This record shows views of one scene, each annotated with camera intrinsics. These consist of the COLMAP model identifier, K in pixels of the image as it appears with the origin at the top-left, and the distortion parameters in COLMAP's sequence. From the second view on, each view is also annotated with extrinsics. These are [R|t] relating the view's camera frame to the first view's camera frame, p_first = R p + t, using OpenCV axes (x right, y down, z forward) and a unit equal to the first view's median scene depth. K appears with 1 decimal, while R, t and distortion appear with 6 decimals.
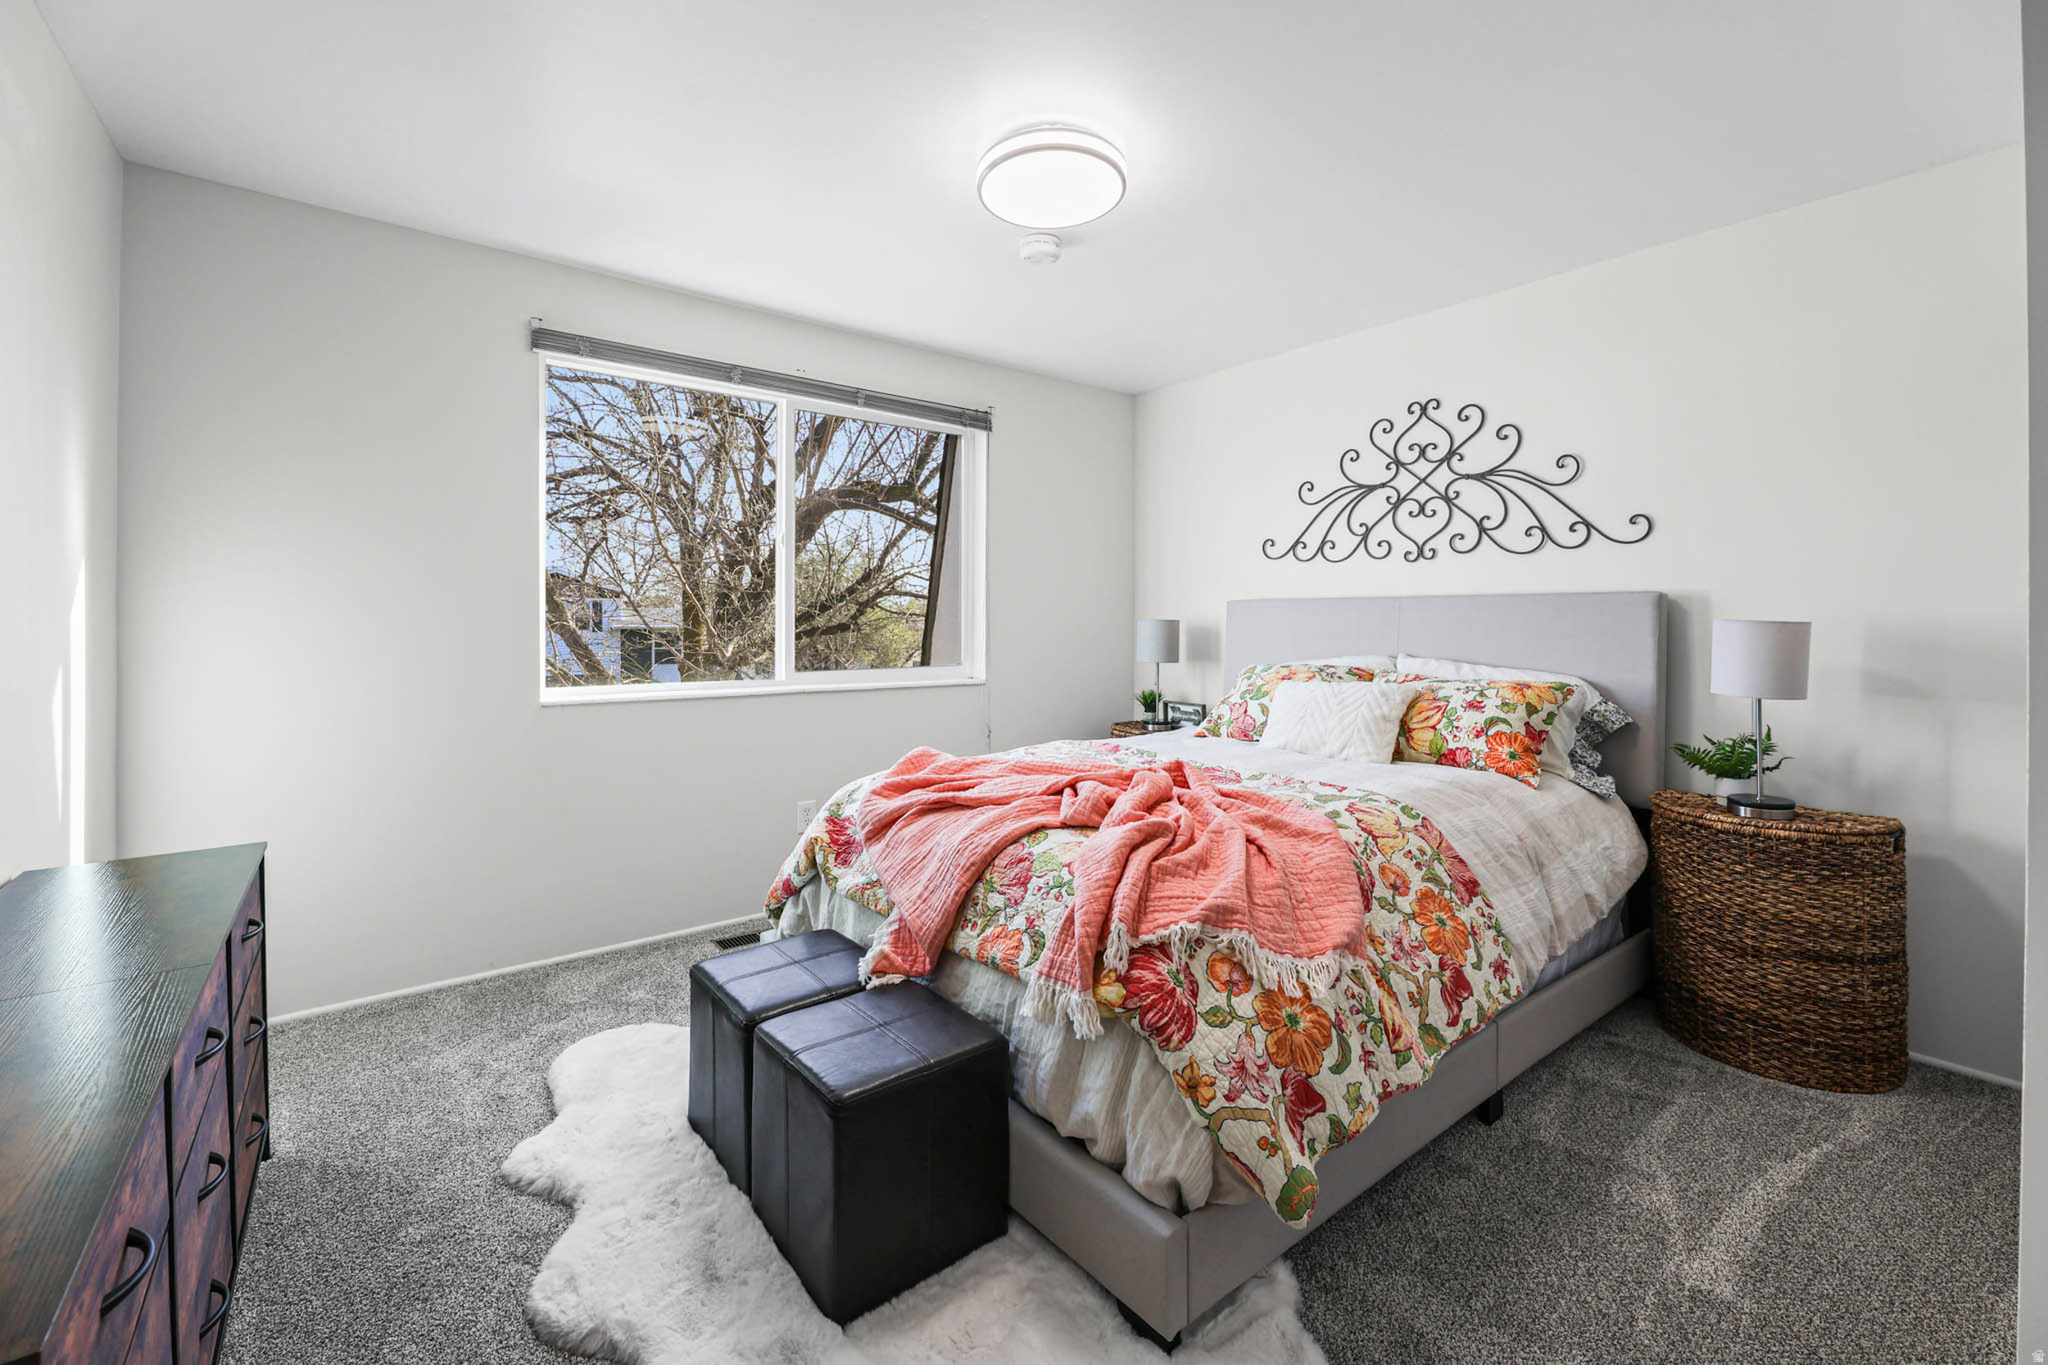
lens RADIAL K [[851.9, 0, 1018.3], [0, 851.9, 625.4], [0, 0, 1]] dist [-0.000463, -0.000123]
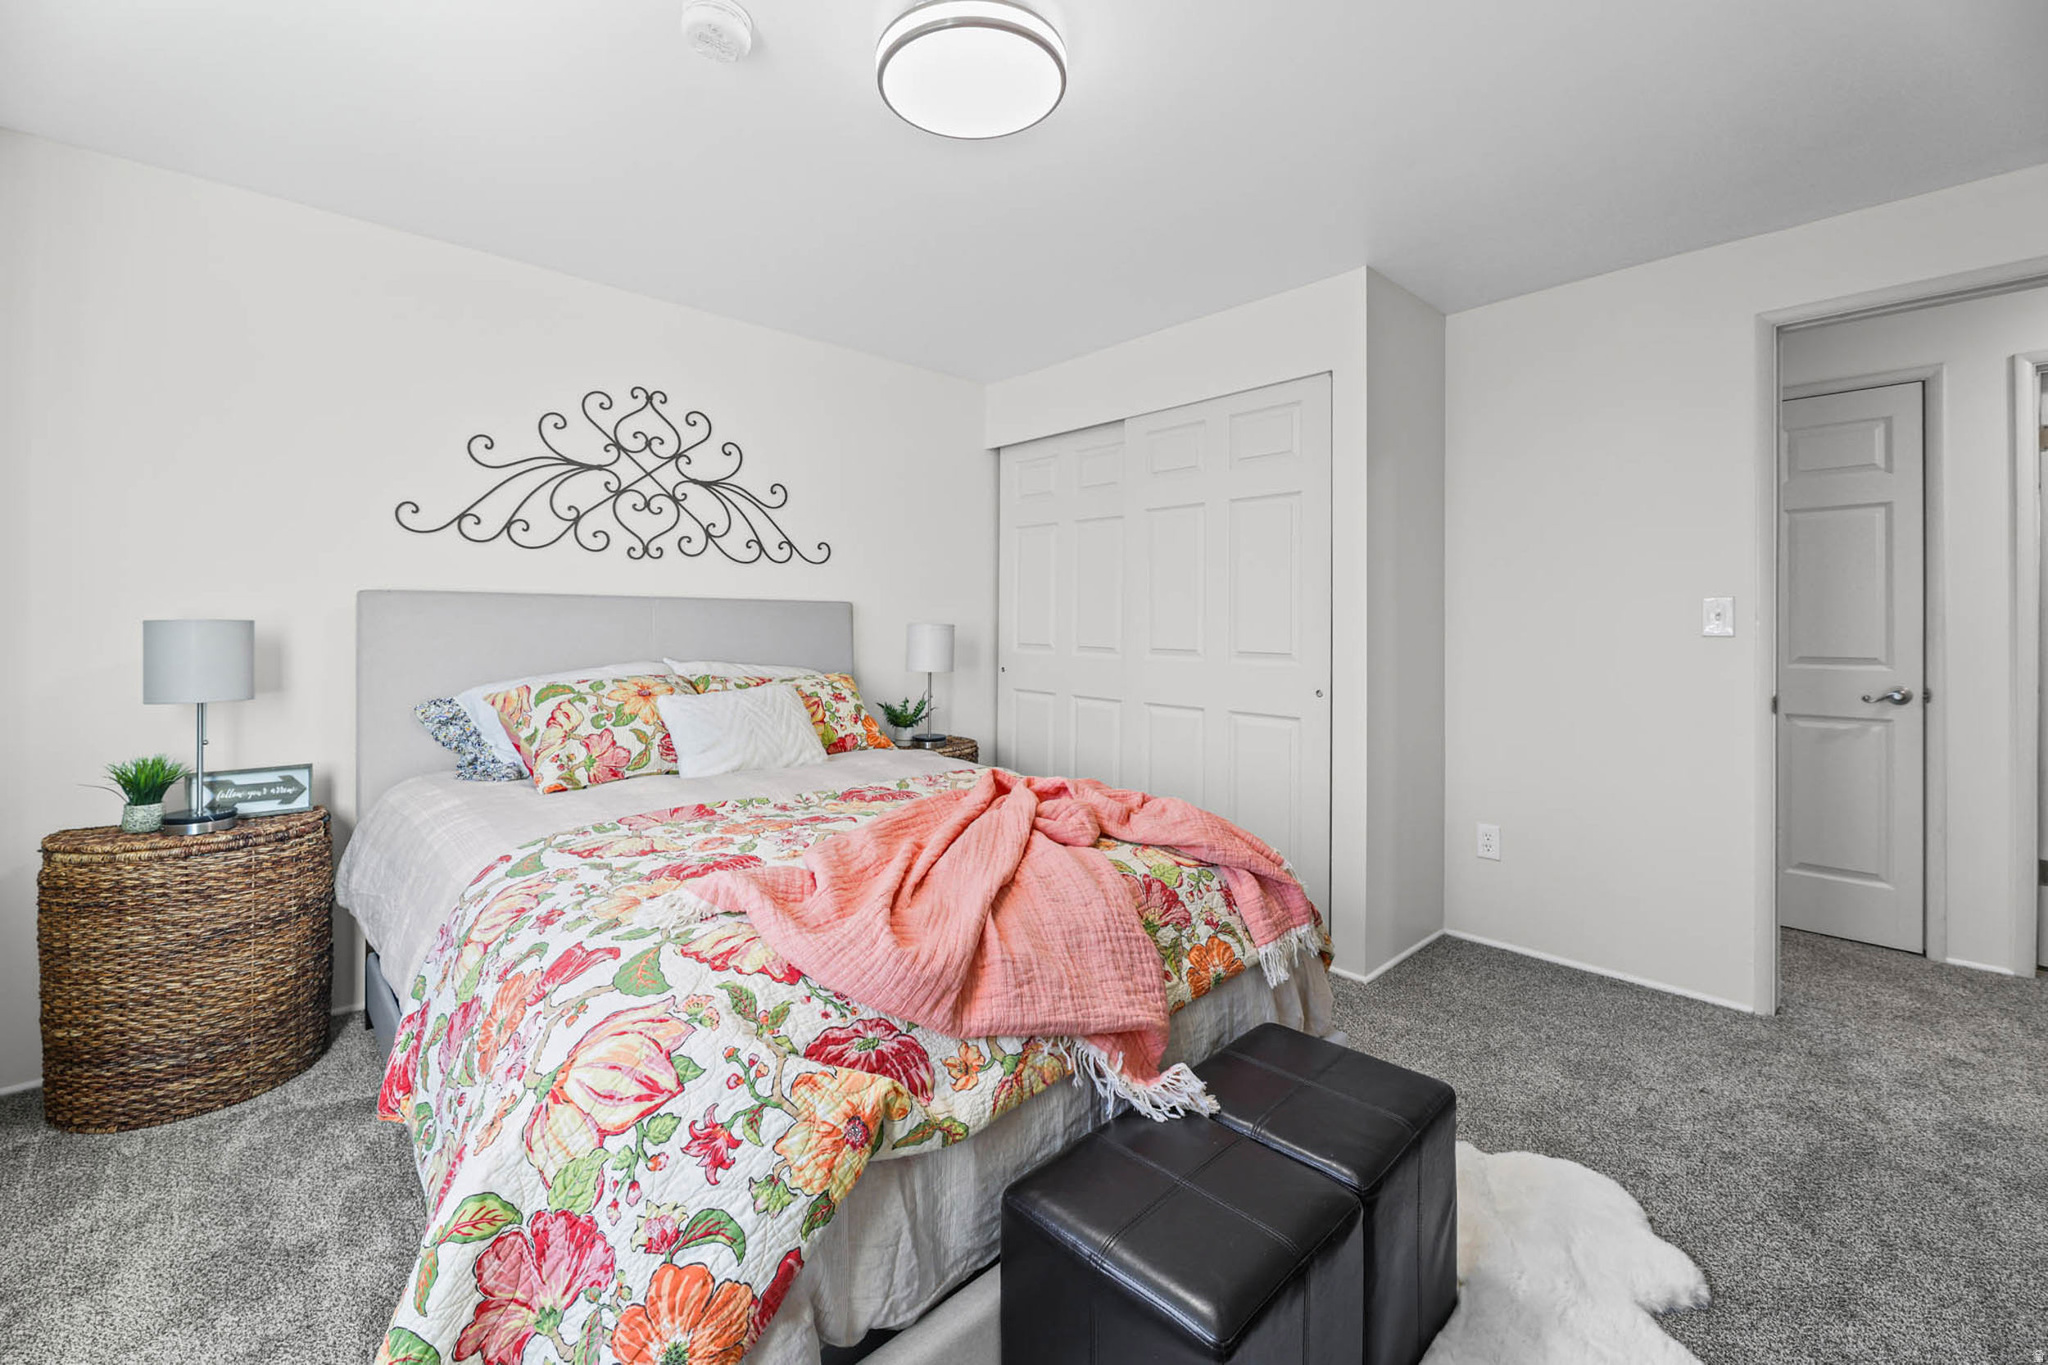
lens RADIAL K [[851.9, 0, 1018.3], [0, 851.9, 625.4], [0, 0, 1]] dist [-0.000463, -0.000123]
pose [[-0.100686, -0.002812, 0.994914, -0.505428], [-0.000103, 0.999996, 0.002816, -0.005363], [-0.994918, 0.000181, -0.100685, 0.691357]]
